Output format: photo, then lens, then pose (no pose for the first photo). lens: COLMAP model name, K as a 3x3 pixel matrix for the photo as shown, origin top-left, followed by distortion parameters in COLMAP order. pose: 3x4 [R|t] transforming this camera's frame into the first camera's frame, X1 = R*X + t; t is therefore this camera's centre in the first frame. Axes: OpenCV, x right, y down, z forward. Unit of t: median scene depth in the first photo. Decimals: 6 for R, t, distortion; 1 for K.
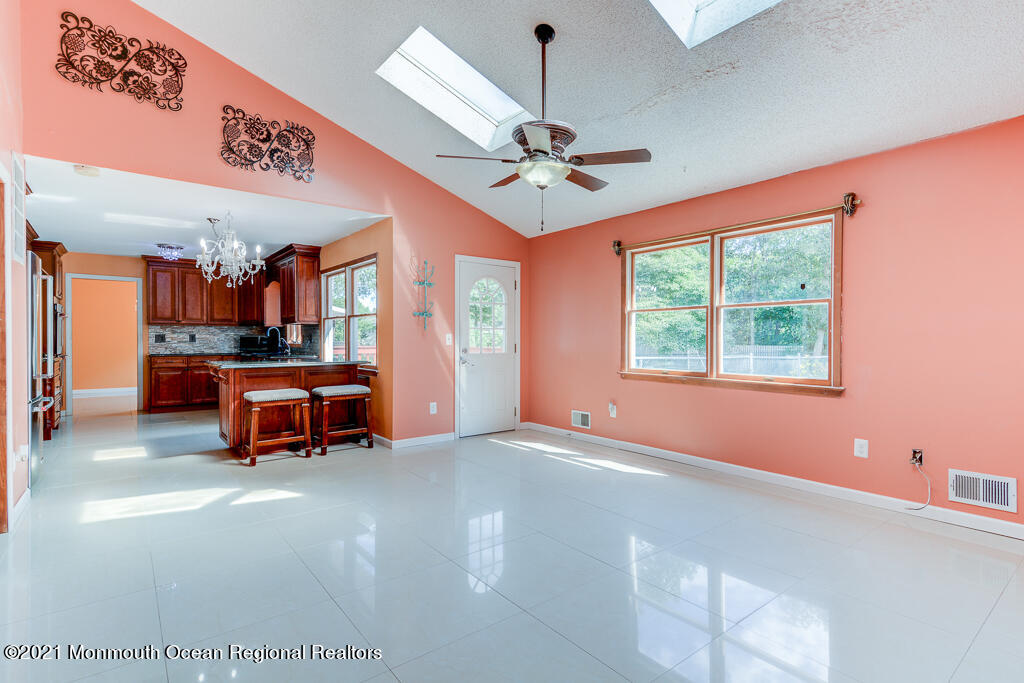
lens RADIAL K [[493.0, 0, 507.2], [0, 493.0, 339.6], [0, 0, 1]] dist [0.018408, -0.003983]
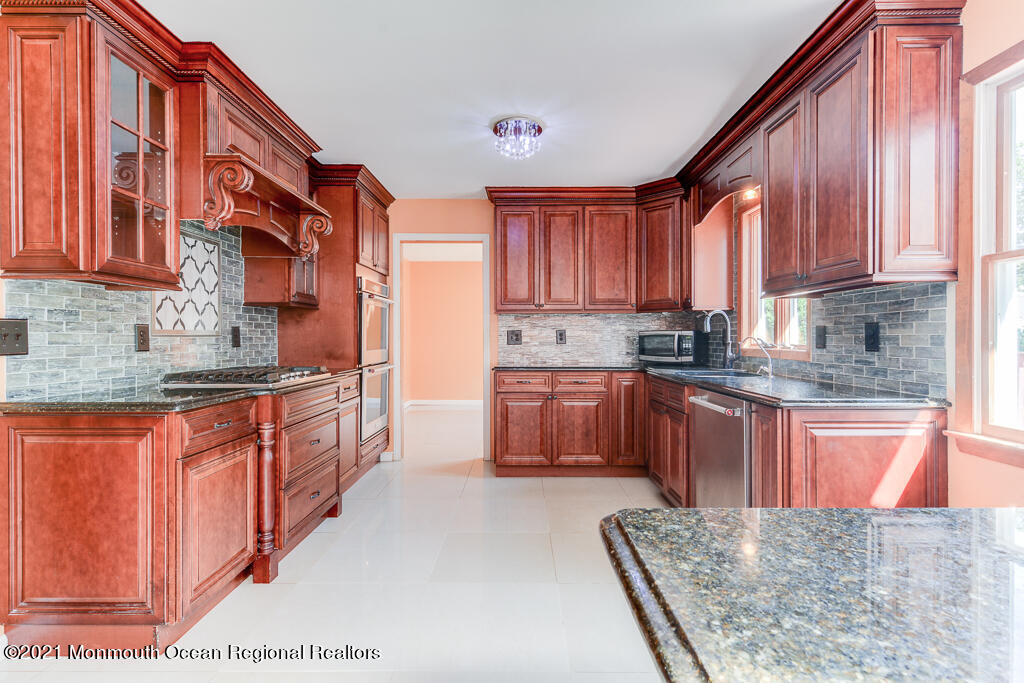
lens RADIAL K [[493.0, 0, 518.9], [0, 493.0, 338.4], [0, 0, 1]] dist [0.018408, -0.003983]
pose [[0.785790, -0.000534, -0.618493, -0.343494], [-0.001225, 0.999996, -0.002420, 0.000162], [0.618492, 0.002660, 0.785786, 0.558697]]
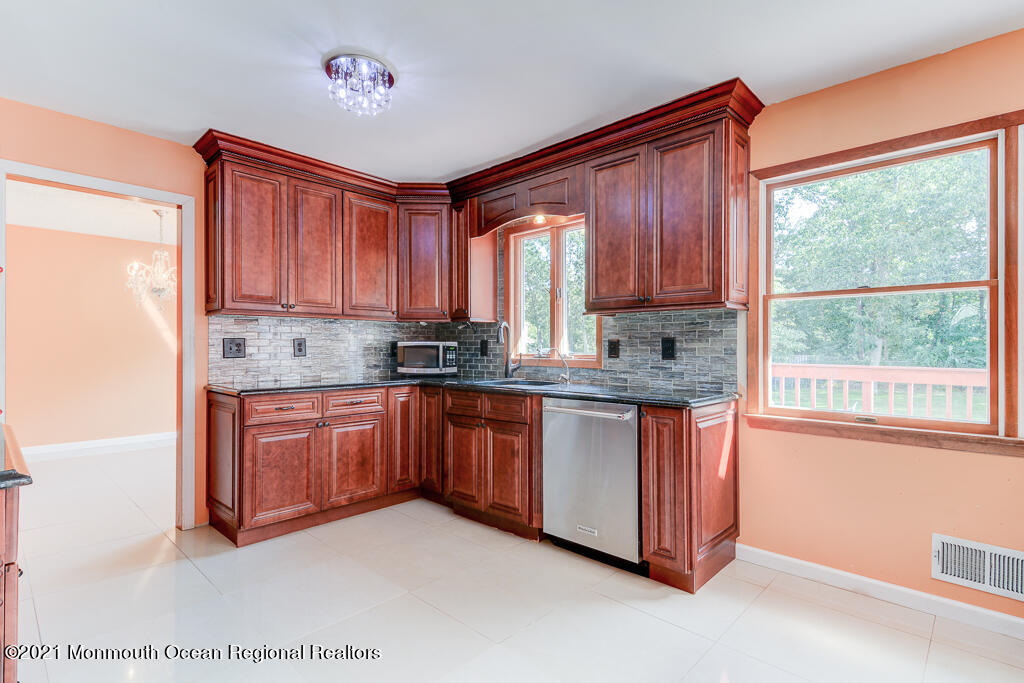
lens RADIAL K [[493.0, 0, 511.8], [0, 493.0, 345.0], [0, 0, 1]] dist [0.018408, -0.003983]
pose [[0.988441, 0.001091, 0.151602, -0.534316], [0.000408, 0.999951, -0.009857, -0.000717], [-0.151605, 0.009805, 0.988392, 0.558673]]
